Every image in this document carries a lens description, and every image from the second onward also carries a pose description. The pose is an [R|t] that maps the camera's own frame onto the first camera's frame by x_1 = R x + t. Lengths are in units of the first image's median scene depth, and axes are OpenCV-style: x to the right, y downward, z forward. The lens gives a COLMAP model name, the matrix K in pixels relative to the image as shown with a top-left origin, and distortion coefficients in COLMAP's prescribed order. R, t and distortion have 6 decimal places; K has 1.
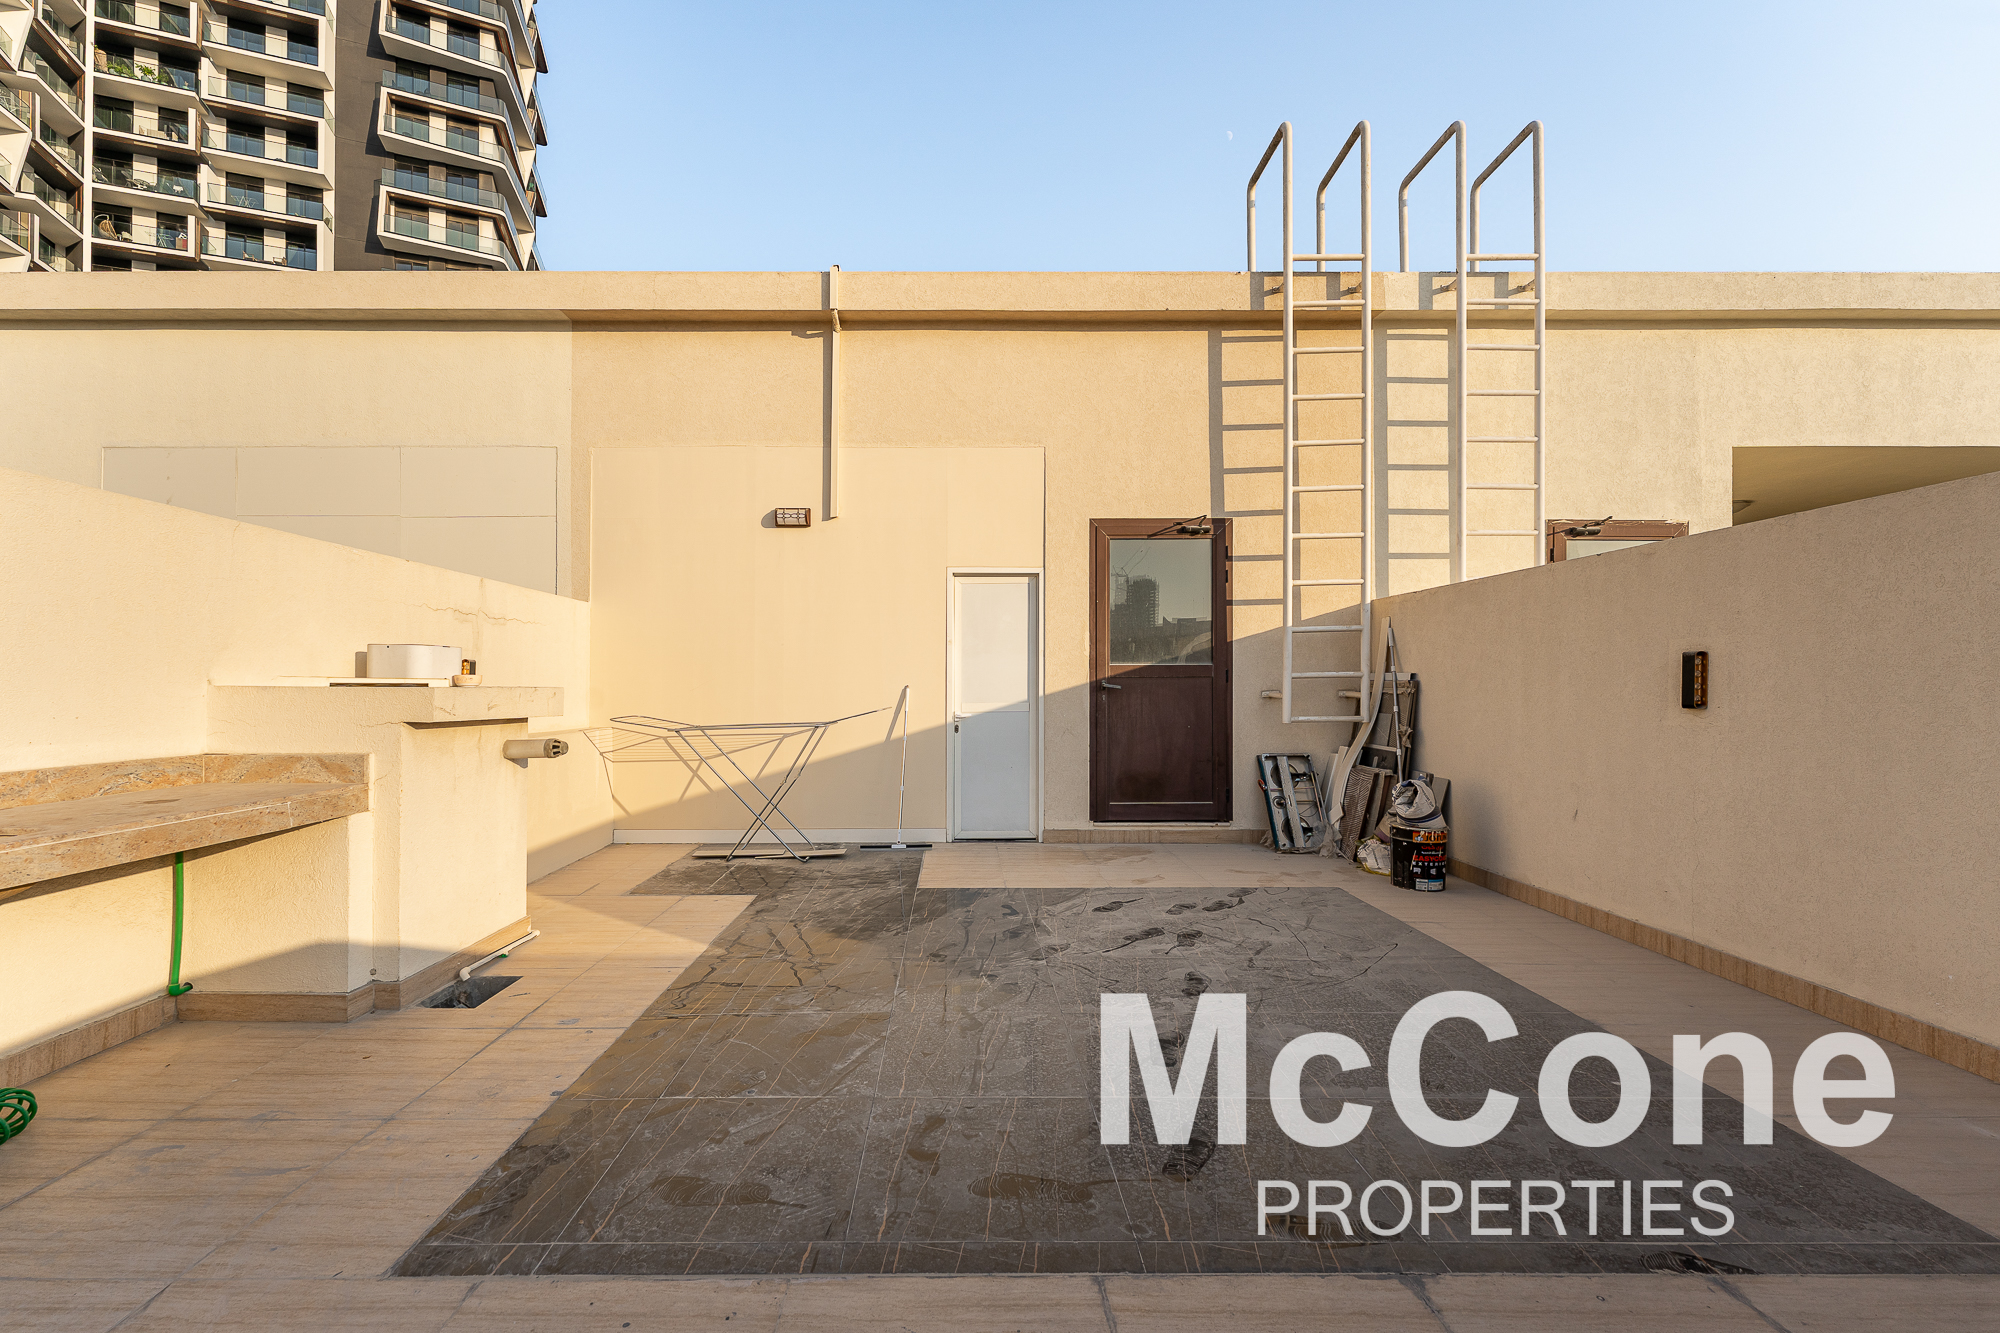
lens RADIAL K [[835.0, 0, 992.1], [0, 835.0, 676.3], [0, 0, 1]] dist [0.013837, 0.002465]
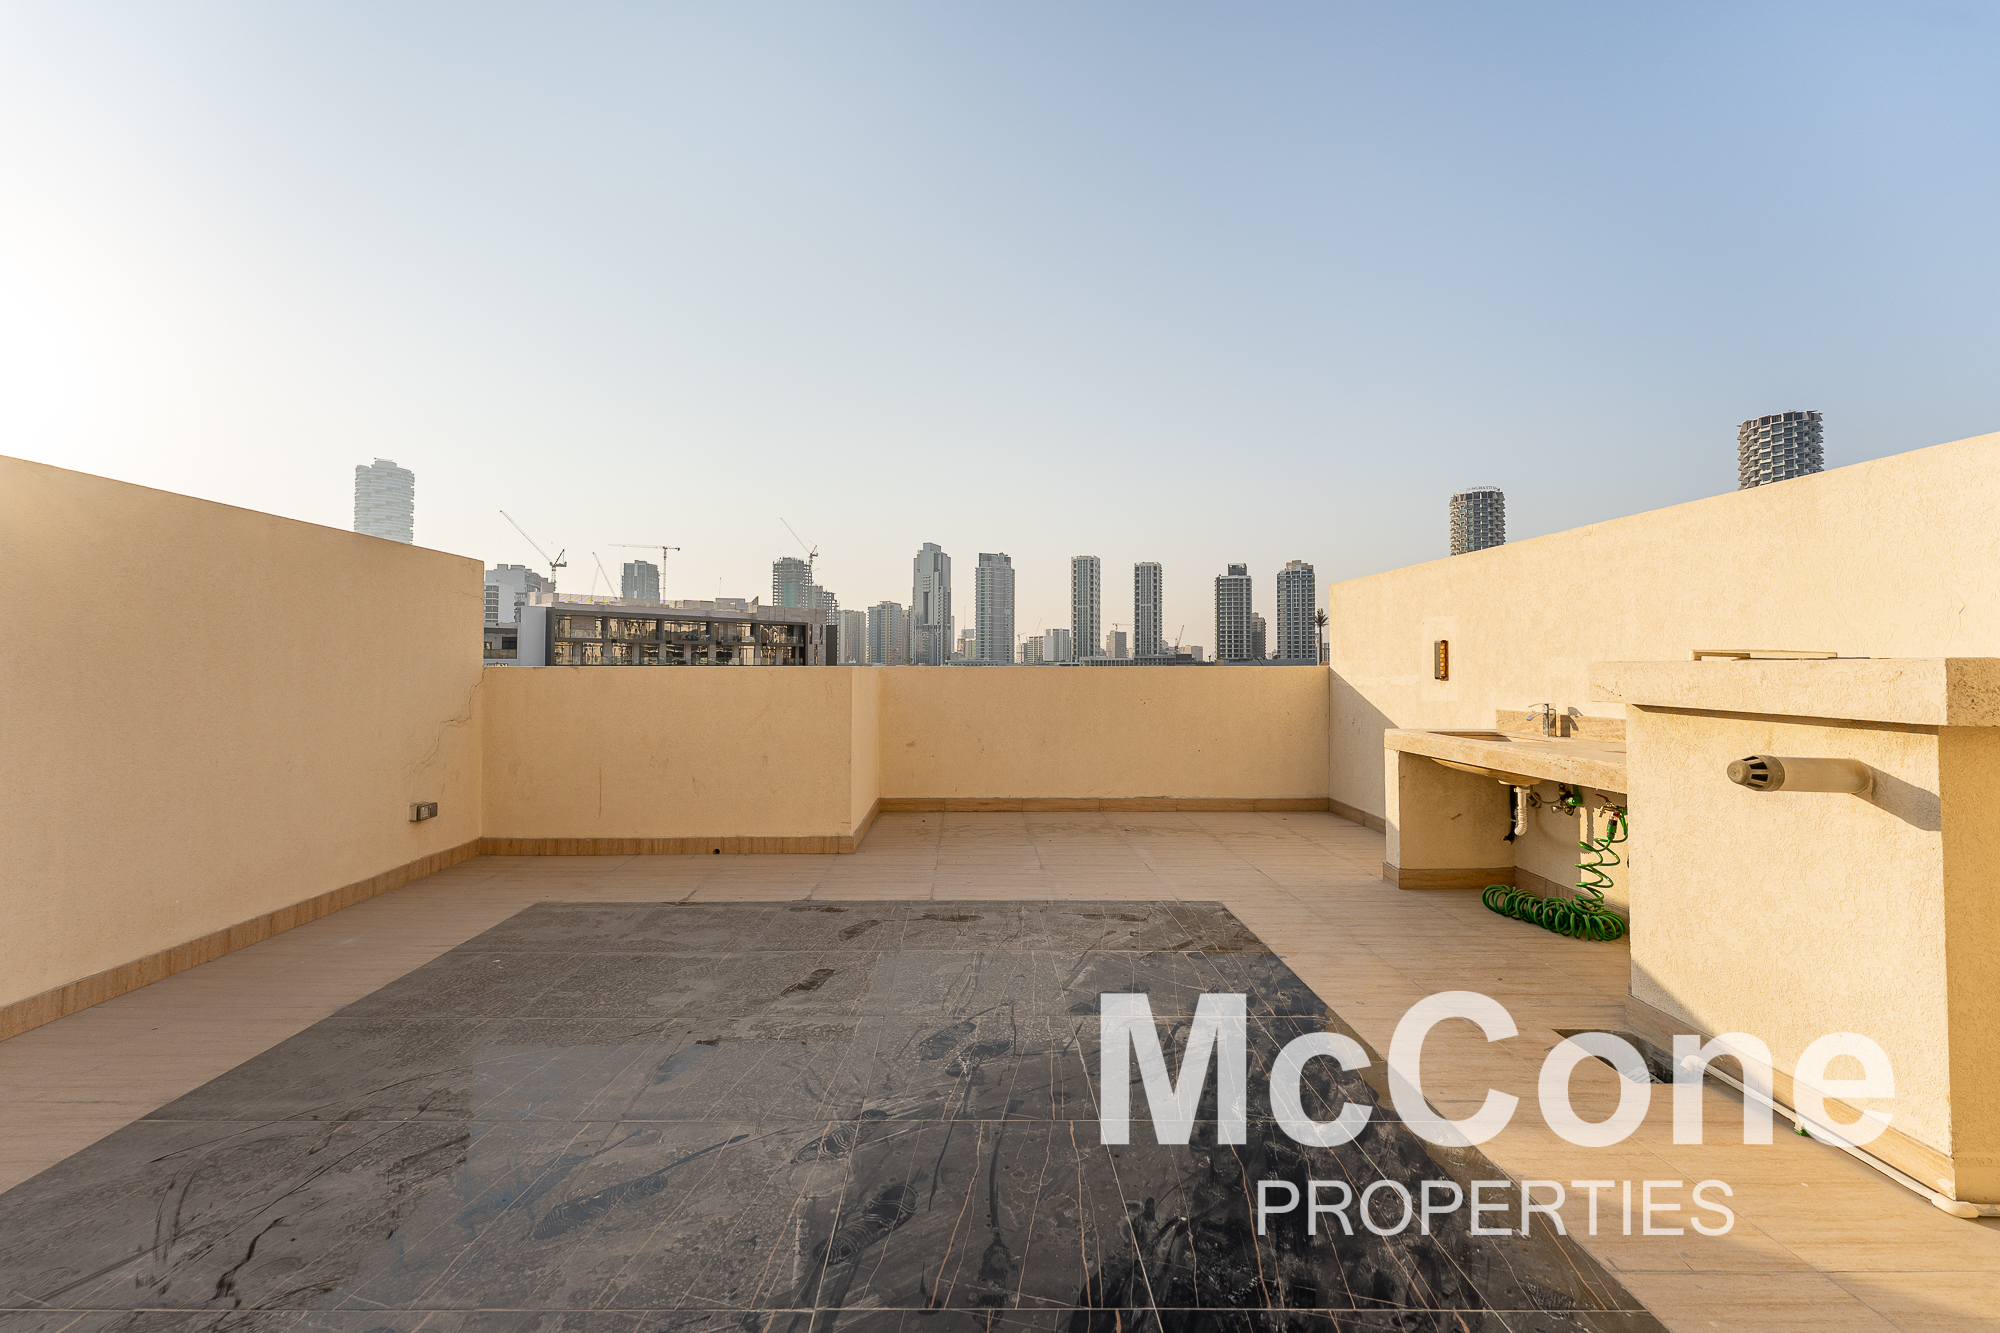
lens RADIAL K [[835.0, 0, 999.2], [0, 835.0, 664.4], [0, 0, 1]] dist [0.013837, 0.002465]
pose [[-0.999994, 0.000952, 0.003343, -0.038639], [0.000898, 0.999869, -0.016184, 0.025980], [-0.003358, -0.016181, -0.999863, 1.617349]]
